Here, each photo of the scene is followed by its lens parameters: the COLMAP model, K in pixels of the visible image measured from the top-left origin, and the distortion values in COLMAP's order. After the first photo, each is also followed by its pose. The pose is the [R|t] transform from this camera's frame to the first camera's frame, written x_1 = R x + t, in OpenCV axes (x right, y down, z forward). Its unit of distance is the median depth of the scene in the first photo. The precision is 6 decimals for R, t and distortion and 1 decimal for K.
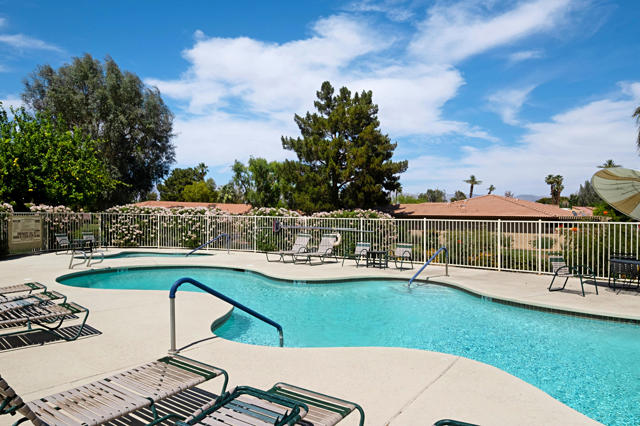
lens RADIAL K [[465.3, 0, 320.0], [0, 465.3, 213.0], [0, 0, 1]] dist [-0.001640, -0.003468]
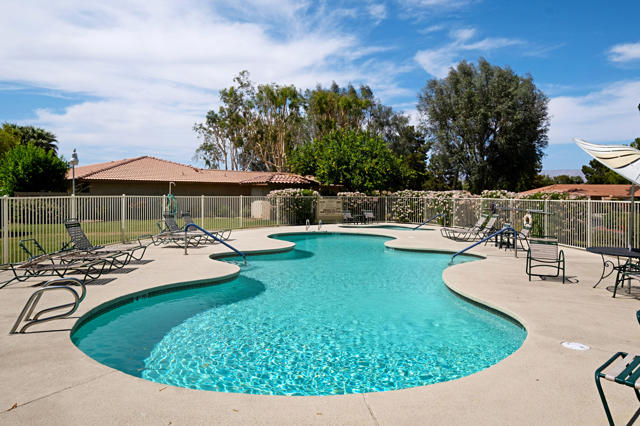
lens RADIAL K [[465.3, 0, 320.0], [0, 465.3, 213.0], [0, 0, 1]] dist [-0.001640, -0.003468]
pose [[0.590626, 0.019515, -0.806710, 0.534541], [0.006522, 0.999559, 0.028956, 0.007251], [0.806919, -0.022364, 0.590238, 0.040679]]
